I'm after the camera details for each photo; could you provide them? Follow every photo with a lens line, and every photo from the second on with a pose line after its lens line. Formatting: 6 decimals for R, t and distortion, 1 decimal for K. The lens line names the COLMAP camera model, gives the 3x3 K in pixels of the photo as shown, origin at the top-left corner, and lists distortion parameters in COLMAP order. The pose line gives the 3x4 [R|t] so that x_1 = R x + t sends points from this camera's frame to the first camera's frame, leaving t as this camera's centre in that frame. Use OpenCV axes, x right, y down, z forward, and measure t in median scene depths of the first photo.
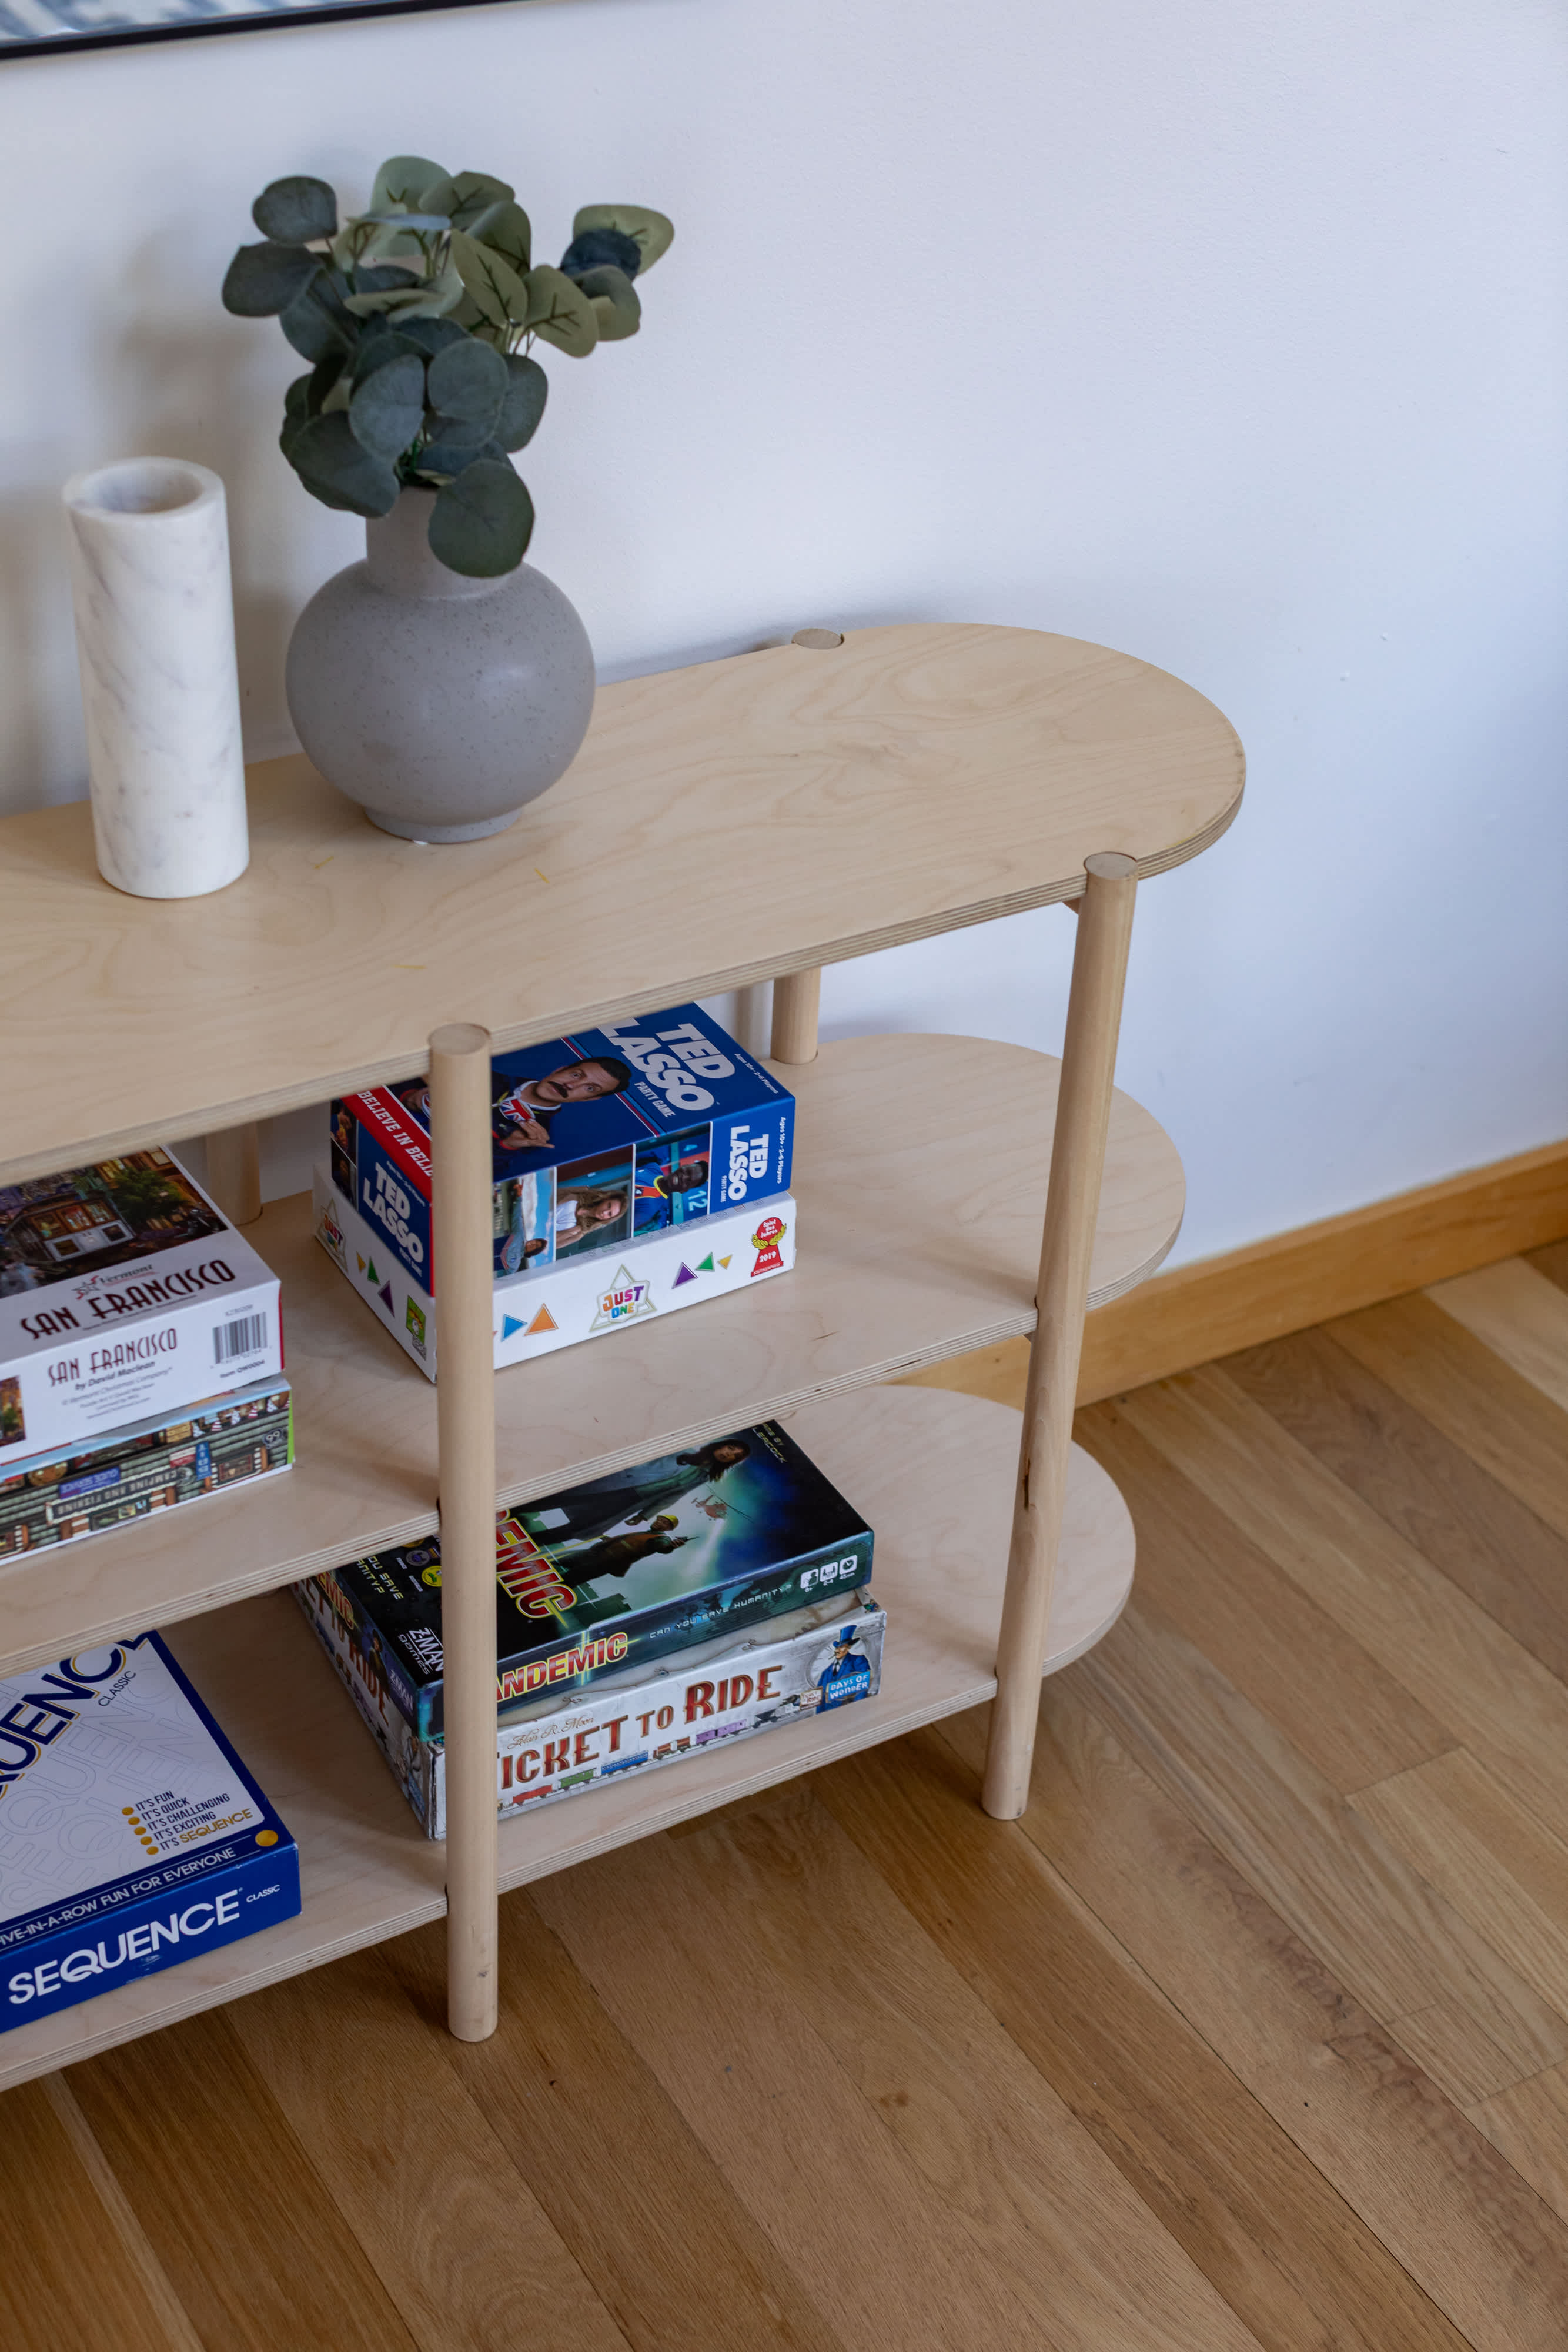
lens RADIAL K [[3374.3, 0, 790.7], [0, 3374.3, 1187.3], [0, 0, 1]] dist [0.007409, 0.000000]
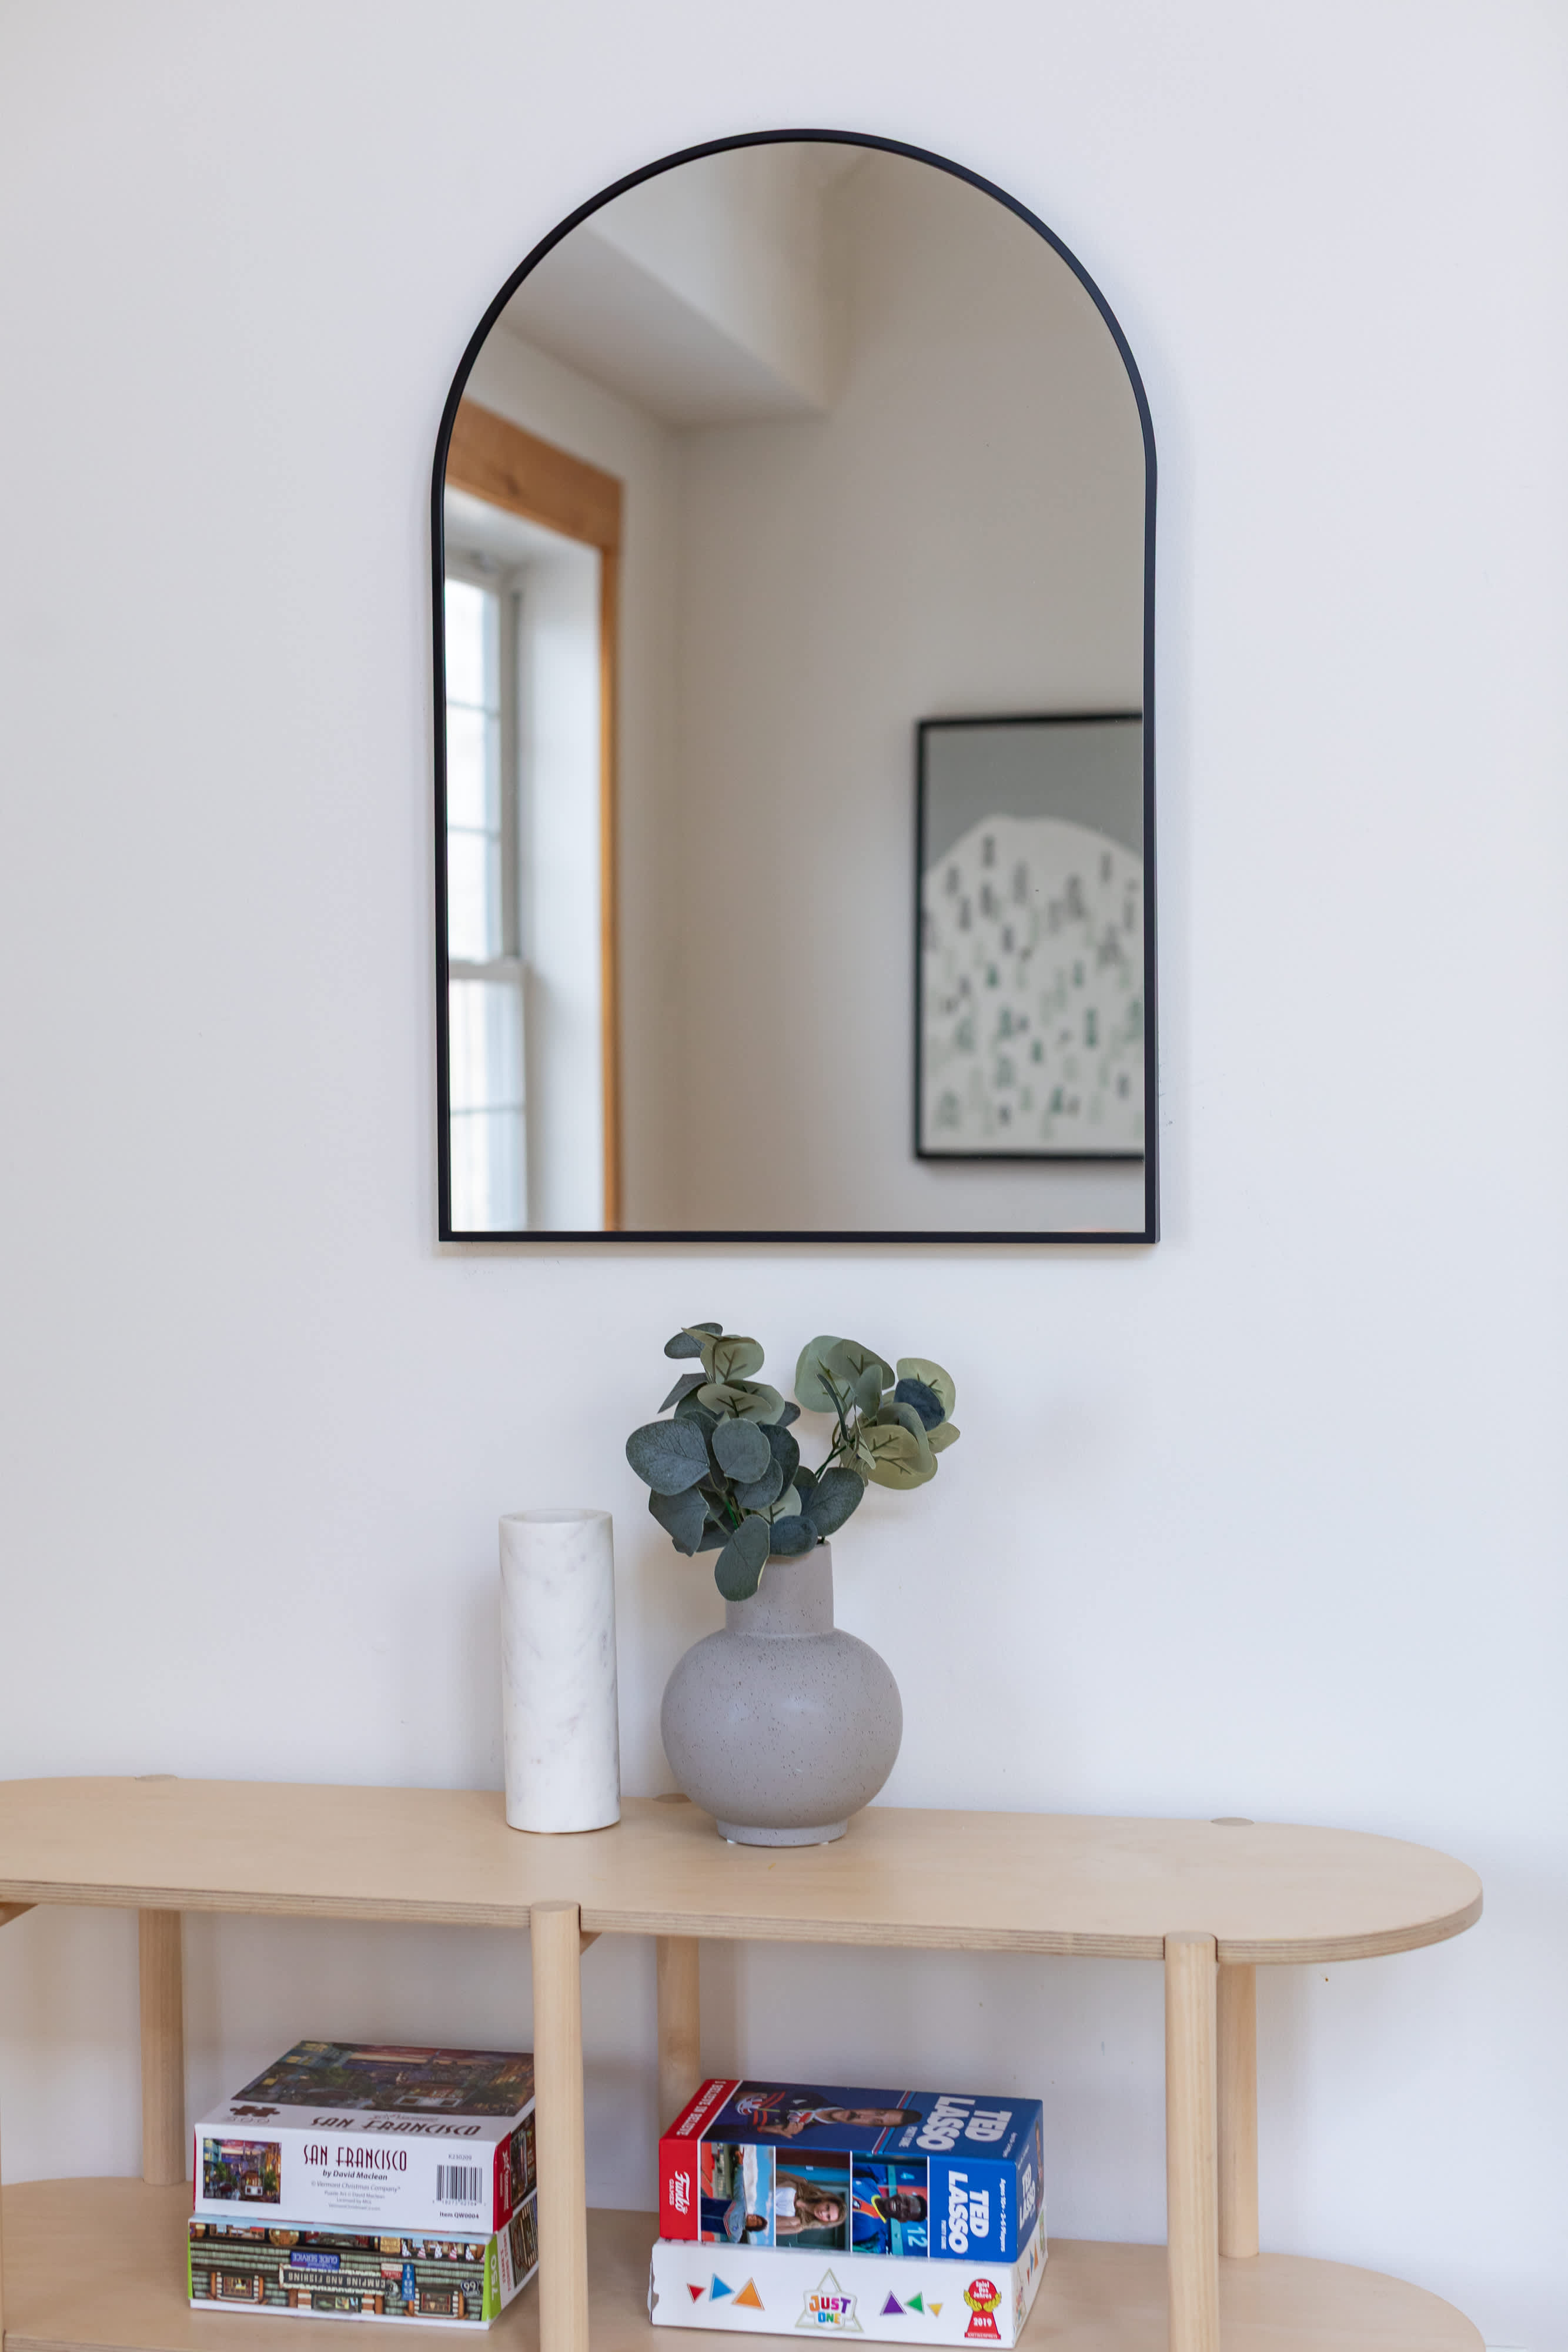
lens RADIAL K [[3374.3, 0, 785.5], [0, 3374.3, 1172.1], [0, 0, 1]] dist [0.007409, 0.000000]
pose [[0.731356, -0.027560, -0.681439, 0.725170], [-0.354860, 0.837893, -0.414742, 0.191149], [0.582403, 0.545139, 0.603017, 0.116366]]
